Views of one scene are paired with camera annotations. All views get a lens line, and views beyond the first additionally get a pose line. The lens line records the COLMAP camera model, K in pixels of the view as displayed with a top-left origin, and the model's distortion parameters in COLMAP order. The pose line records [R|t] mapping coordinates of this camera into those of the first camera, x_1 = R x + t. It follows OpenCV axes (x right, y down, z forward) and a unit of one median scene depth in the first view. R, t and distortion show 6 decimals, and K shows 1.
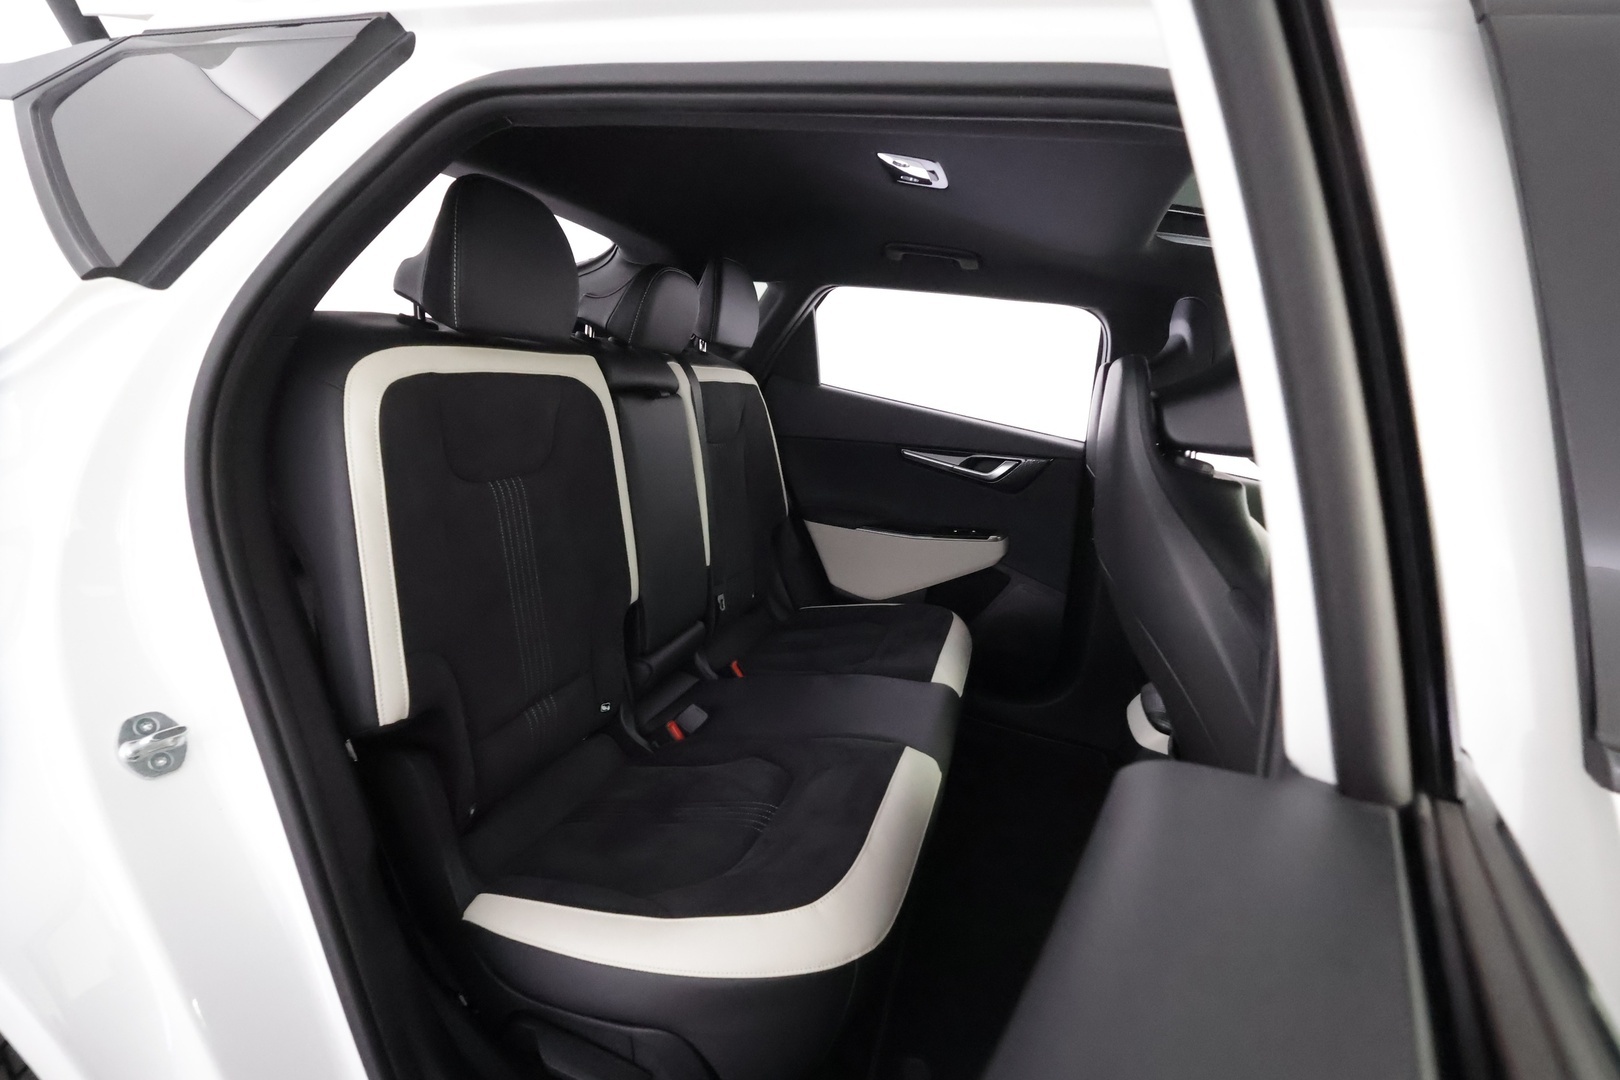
lens RADIAL K [[753.1, 0, 821.2], [0, 753.1, 537.0], [0, 0, 1]] dist [-0.011887, 0.006004]
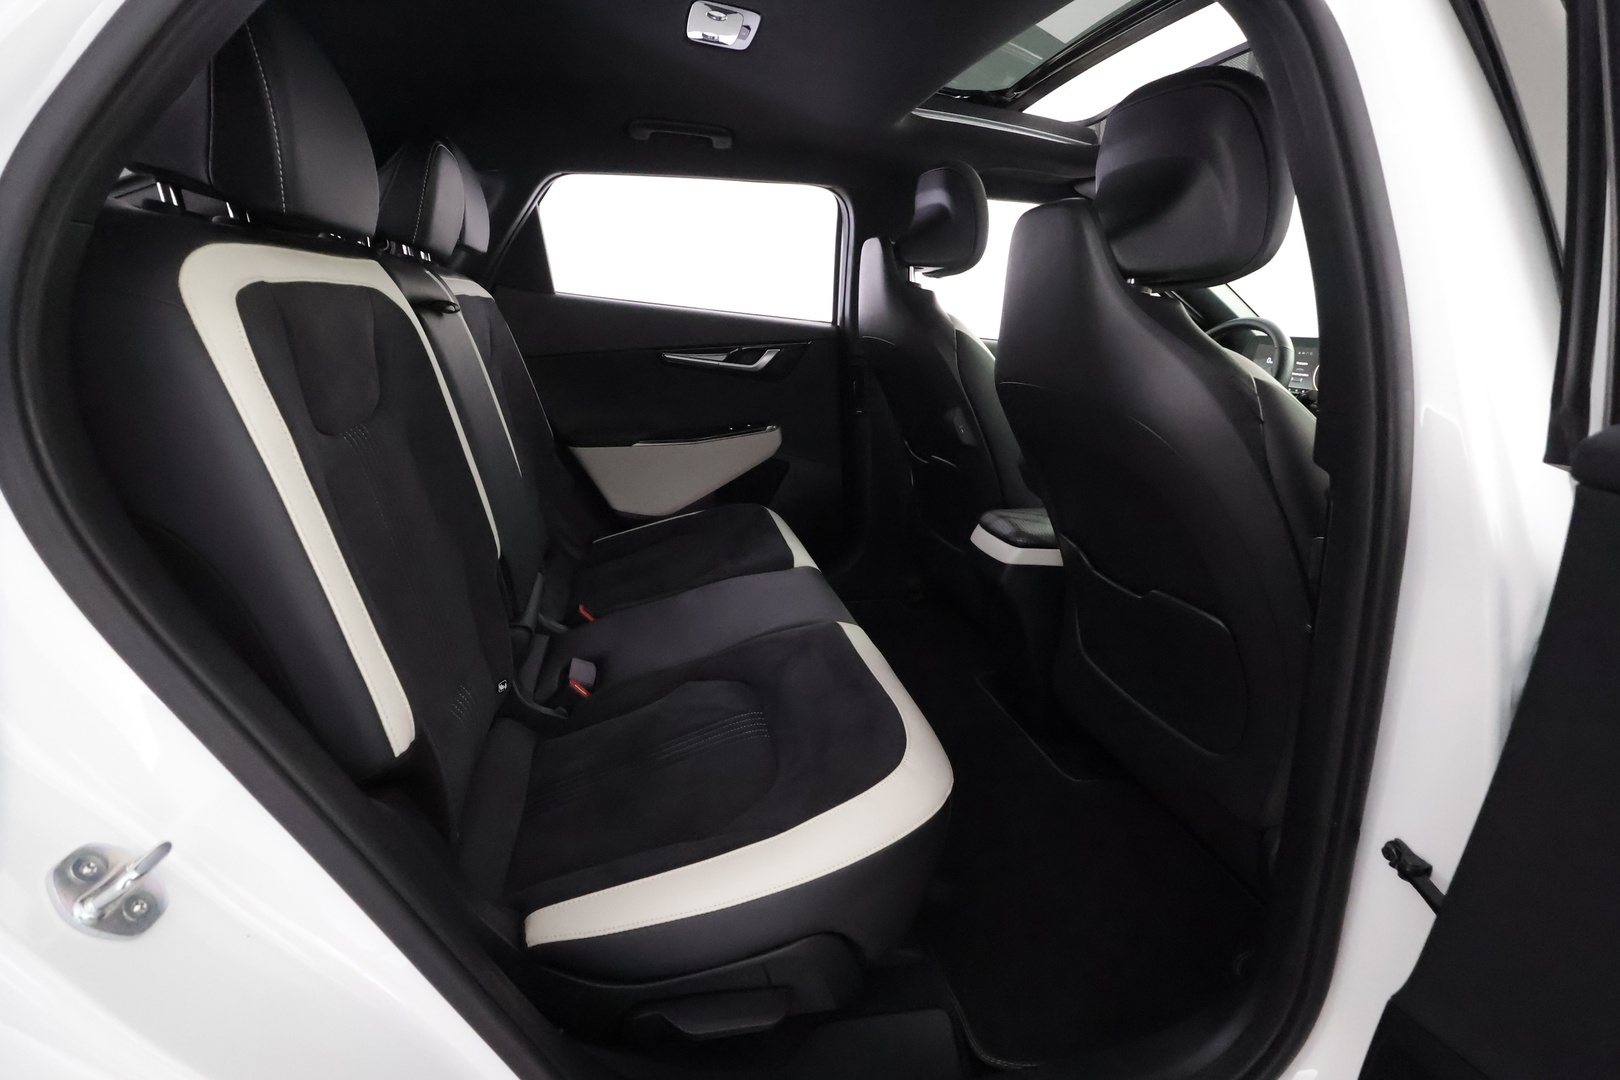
lens RADIAL K [[753.1, 0, 821.2], [0, 753.1, 537.0], [0, 0, 1]] dist [-0.011887, 0.006004]
pose [[0.864257, -0.240763, 0.441693, -0.227374], [0.192428, 0.969478, 0.151931, 0.003288], [-0.464791, -0.046313, 0.884208, 0.068732]]
